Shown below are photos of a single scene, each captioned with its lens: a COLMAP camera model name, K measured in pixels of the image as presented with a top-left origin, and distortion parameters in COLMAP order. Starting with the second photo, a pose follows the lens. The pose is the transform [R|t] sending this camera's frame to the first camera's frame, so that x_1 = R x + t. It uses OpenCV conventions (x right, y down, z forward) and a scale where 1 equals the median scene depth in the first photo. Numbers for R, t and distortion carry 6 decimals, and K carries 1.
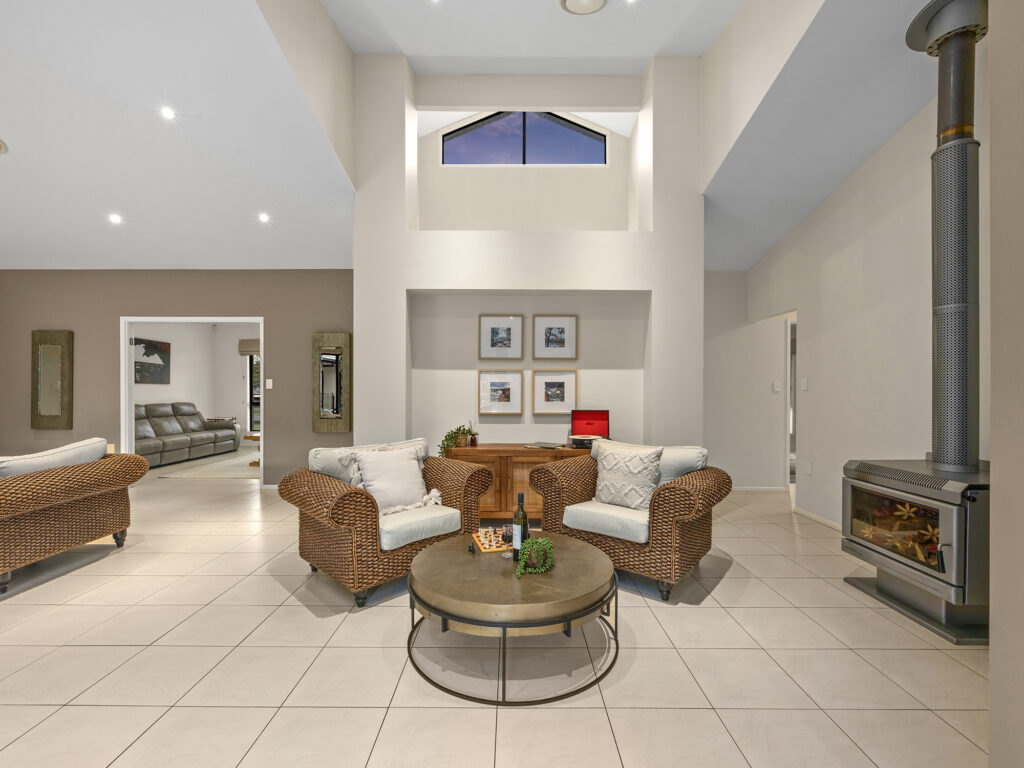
lens RADIAL K [[464.9, 0, 509.2], [0, 464.9, 392.5], [0, 0, 1]] dist [-0.003020, 0.001828]
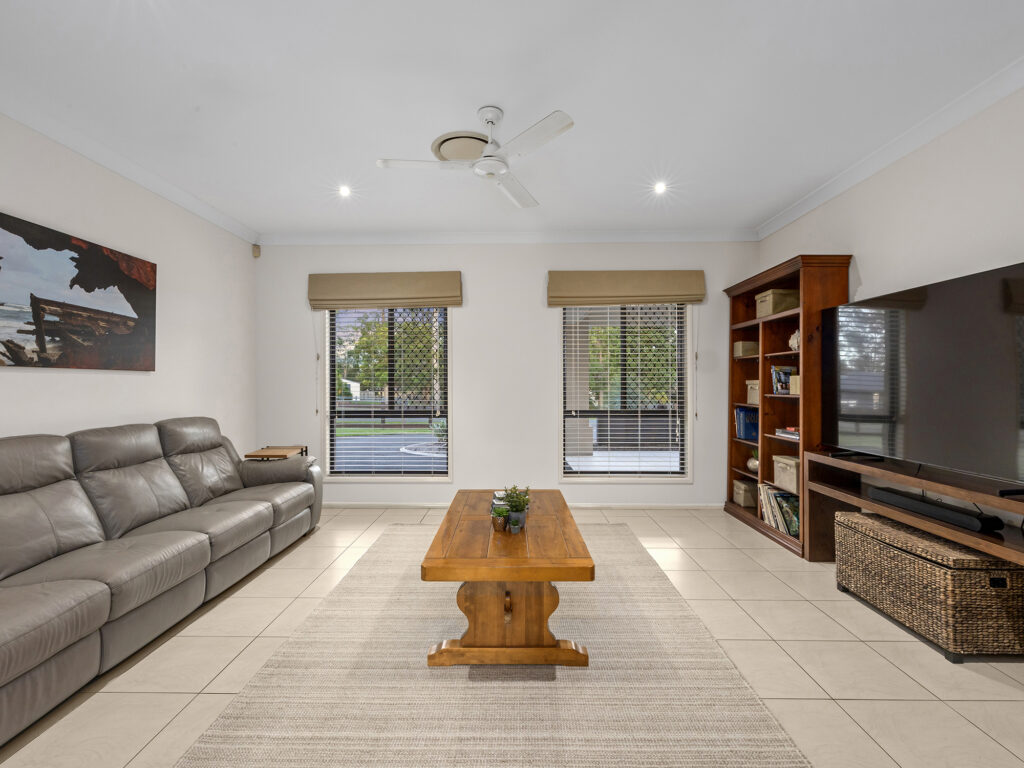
lens RADIAL K [[464.9, 0, 509.3], [0, 464.9, 370.7], [0, 0, 1]] dist [-0.003020, 0.001828]
pose [[0.999965, -0.005844, -0.005957, -0.778334], [0.005725, 0.999788, -0.019791, -0.015831], [0.006071, 0.019756, 0.999786, 1.105889]]
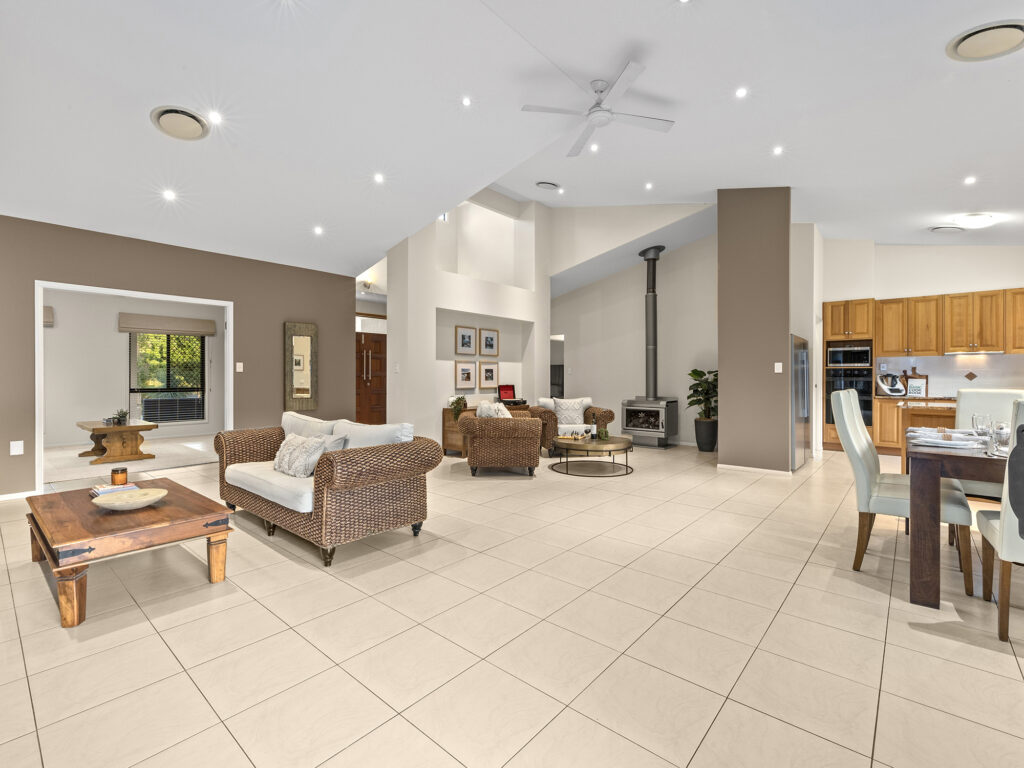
lens RADIAL K [[464.9, 0, 506.3], [0, 464.9, 380.1], [0, 0, 1]] dist [-0.003020, 0.001828]
pose [[0.651239, -0.008044, 0.758830, -1.075223], [0.002648, 0.999962, 0.008328, 0.003967], [-0.758868, -0.003414, 0.651235, -0.147459]]
